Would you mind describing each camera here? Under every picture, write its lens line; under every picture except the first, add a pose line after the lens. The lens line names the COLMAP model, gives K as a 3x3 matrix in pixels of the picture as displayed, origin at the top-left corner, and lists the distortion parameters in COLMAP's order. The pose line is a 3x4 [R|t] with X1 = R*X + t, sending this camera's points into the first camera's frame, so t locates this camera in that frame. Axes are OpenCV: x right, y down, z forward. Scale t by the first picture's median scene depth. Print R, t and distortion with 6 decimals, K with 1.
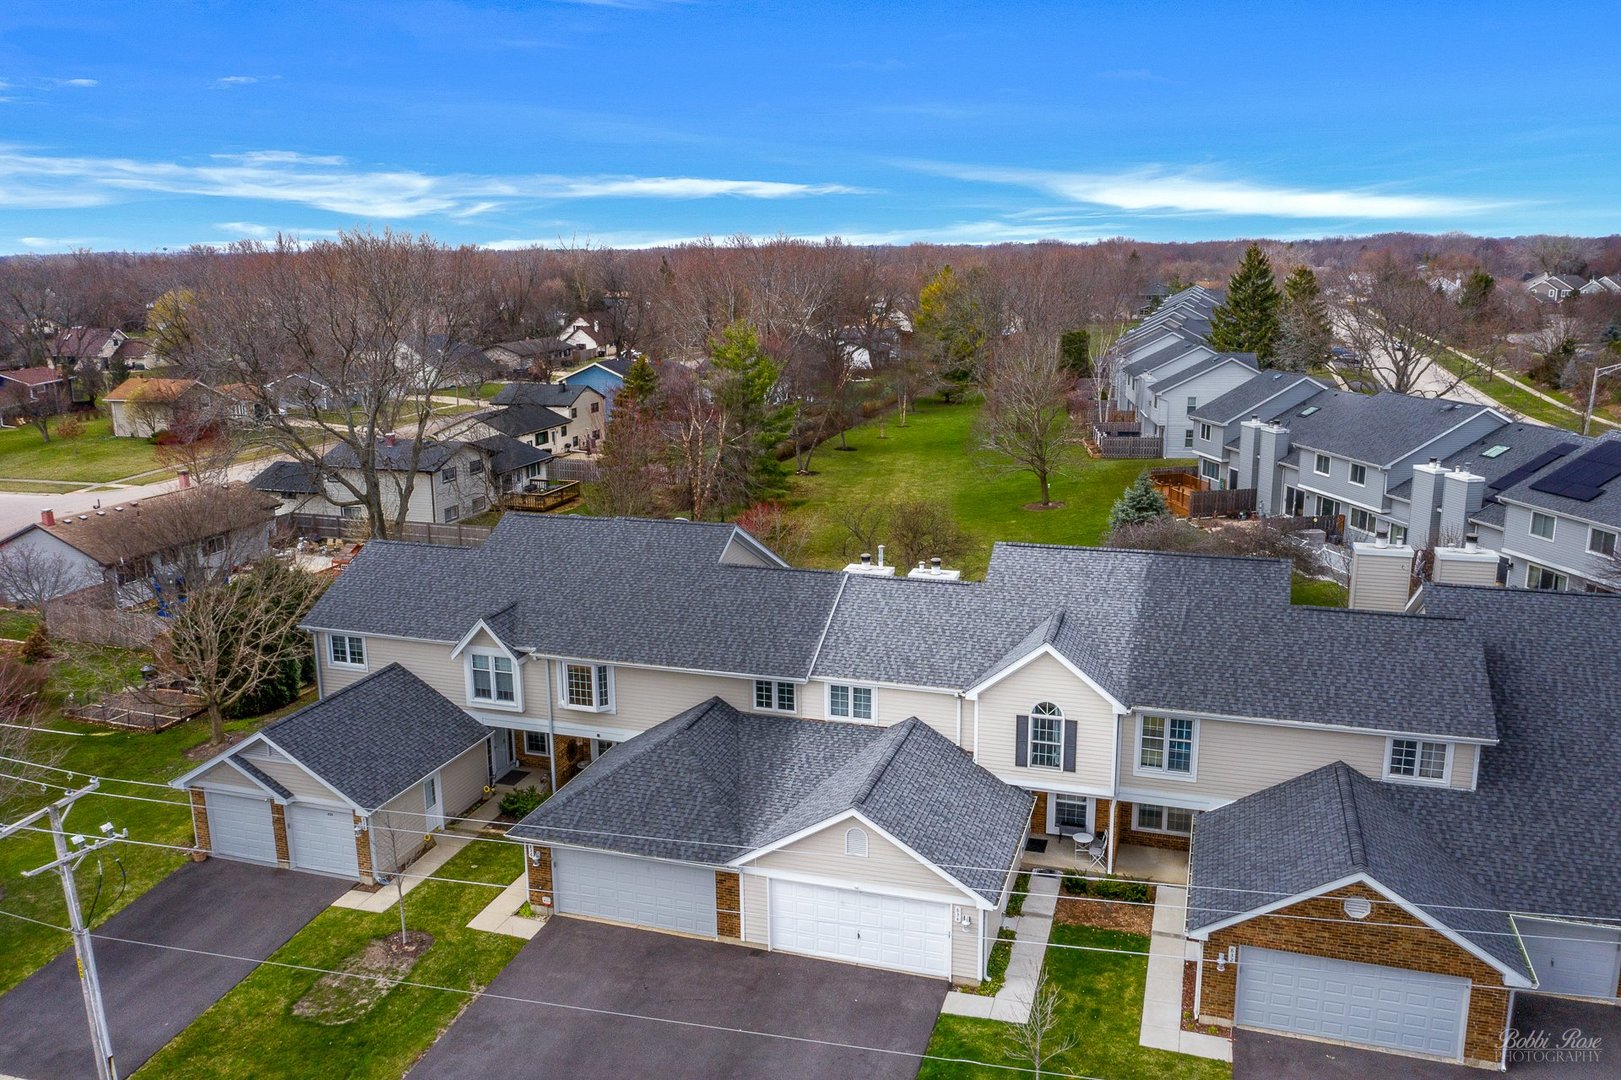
lens RADIAL K [[1307.8, 0, 814.0], [0, 1307.8, 535.5], [0, 0, 1]] dist [-0.011022, 0.003176]
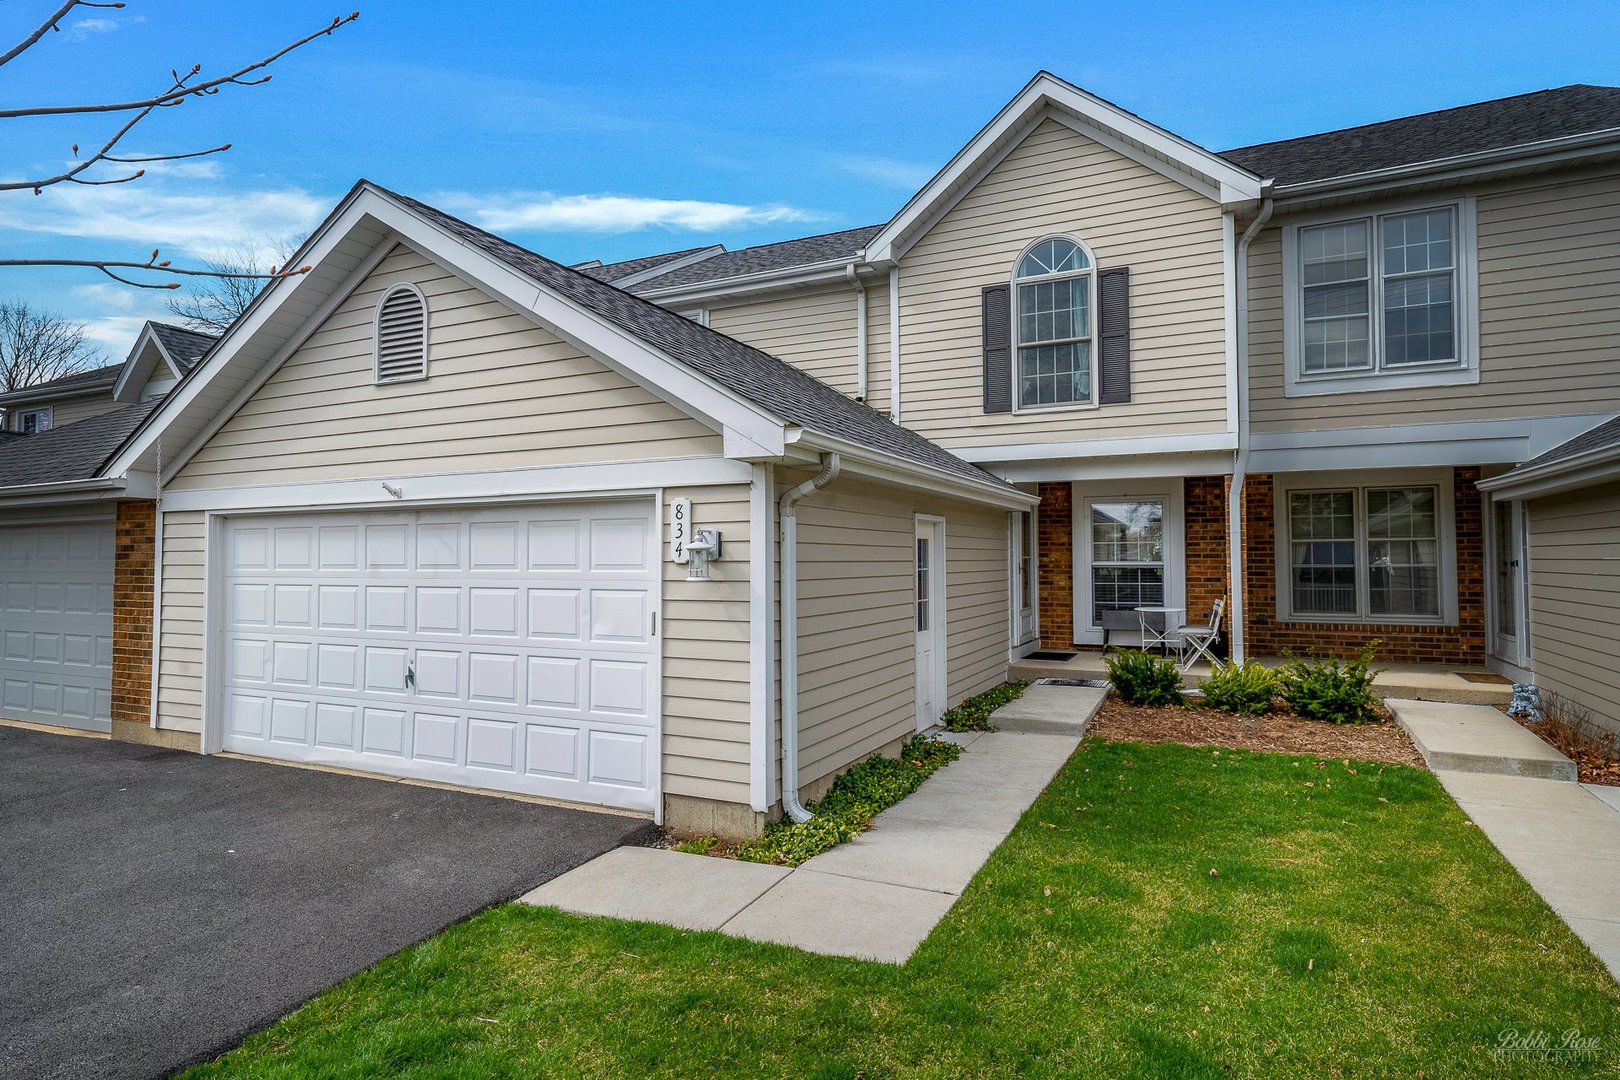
lens RADIAL K [[889.4, 0, 812.1], [0, 889.4, 537.6], [0, 0, 1]] dist [0.012189, 0.001449]
pose [[0.989683, 0.000821, -0.143275, 0.143402], [-0.037102, 0.967342, -0.250743, 0.296970], [0.138390, 0.253472, 0.957392, 0.740164]]
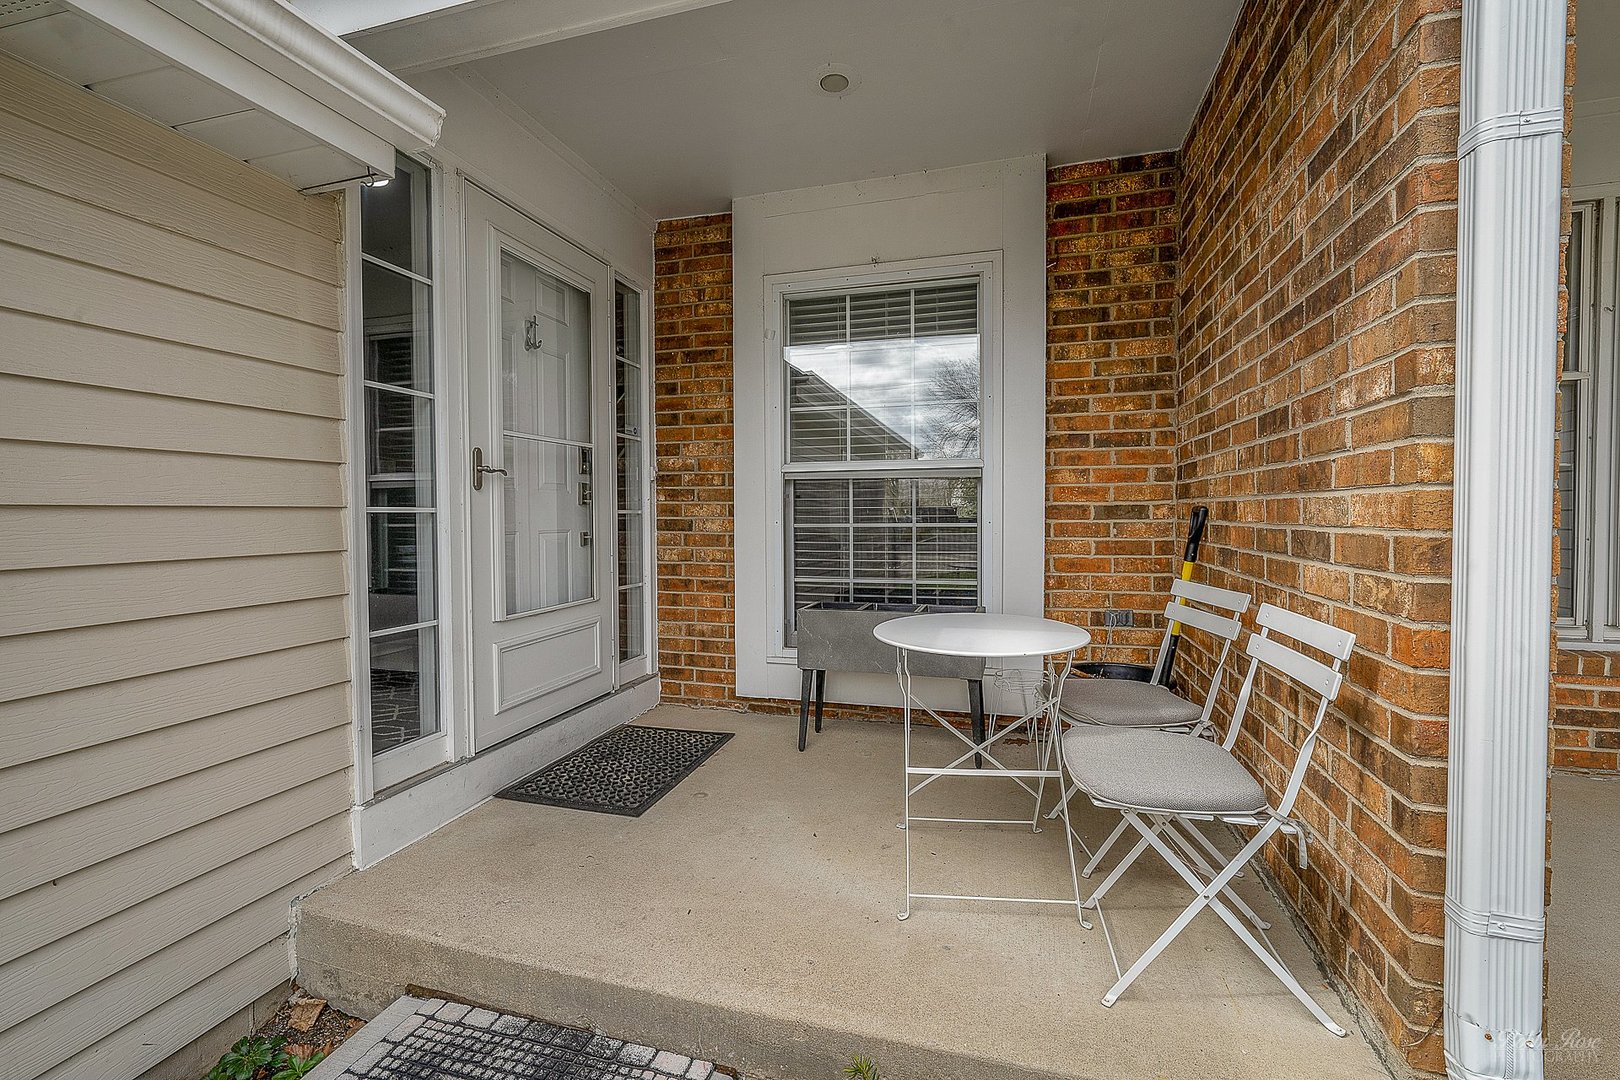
lens RADIAL K [[682.2, 0, 807.5], [0, 682.2, 534.5], [0, 0, 1]] dist [0.000943, 0.000012]
pose [[0.999743, 0.001934, 0.022574, 0.200943], [0.002561, 0.980322, -0.197390, 0.244251], [-0.022511, 0.197397, 0.980065, 0.993733]]
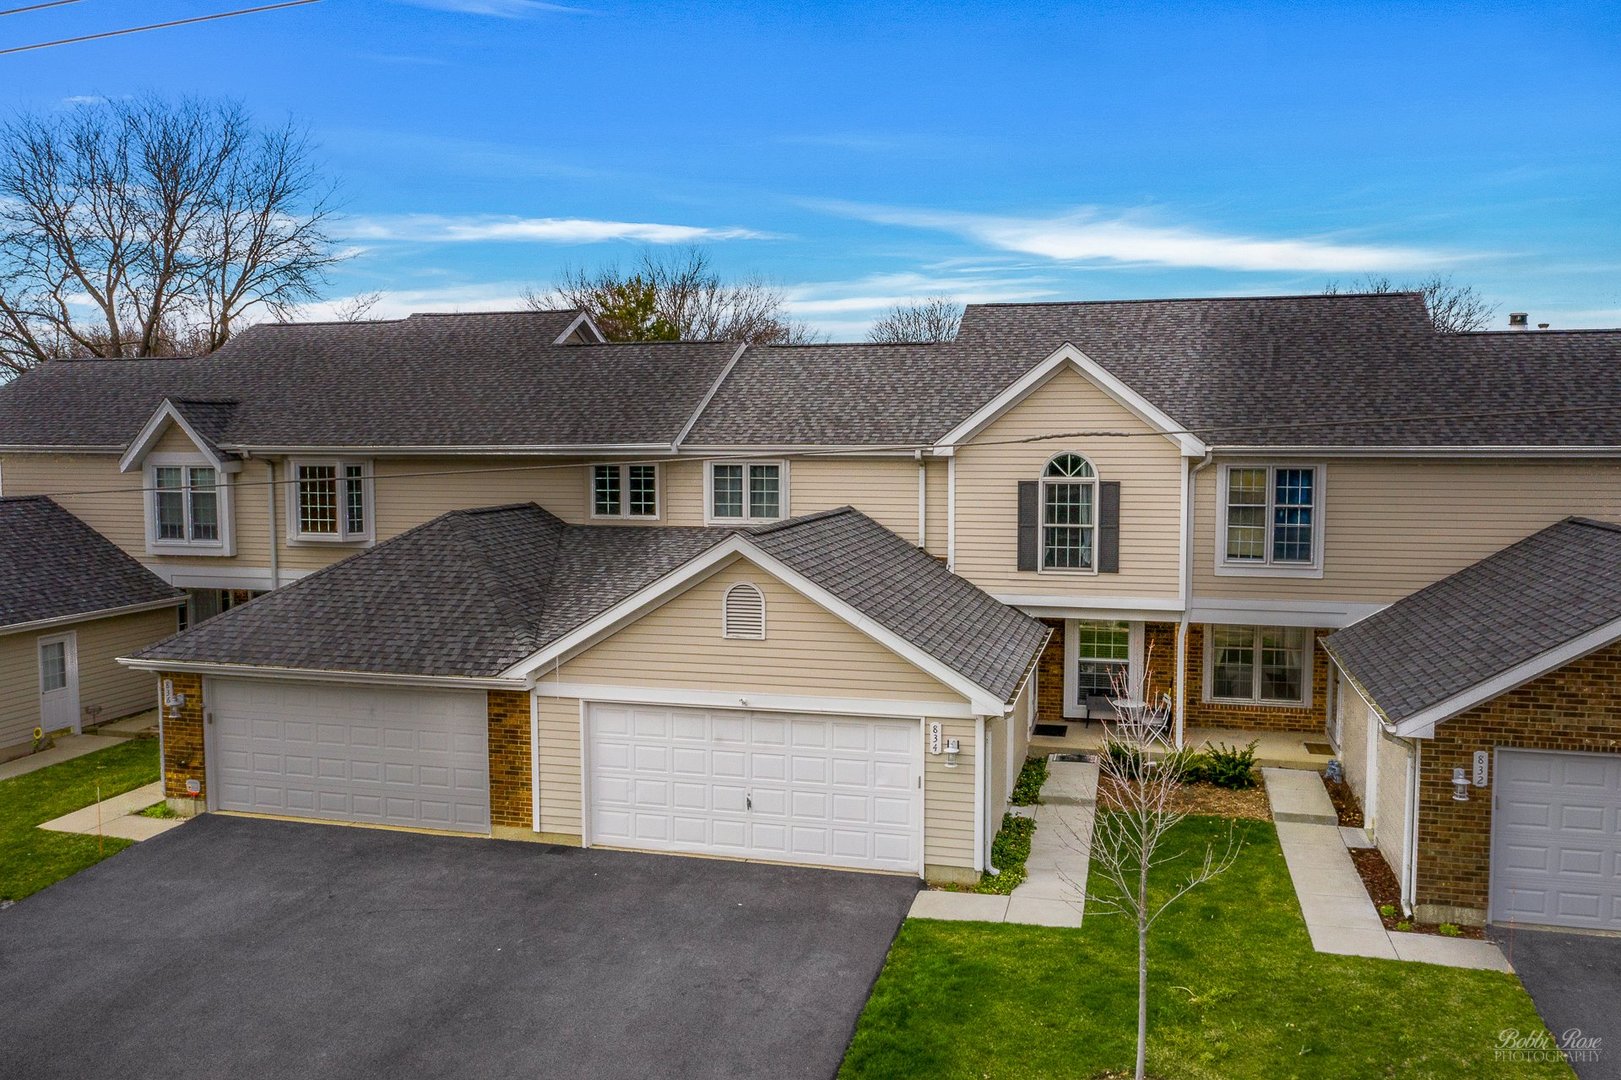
lens RADIAL K [[1307.8, 0, 812.9], [0, 1307.8, 536.5], [0, 0, 1]] dist [-0.011022, 0.003176]
pose [[0.998701, 0.003715, 0.050827, 0.030125], [0.003922, 0.988781, -0.149323, 0.255613], [-0.050811, 0.149328, 0.987481, 0.417664]]
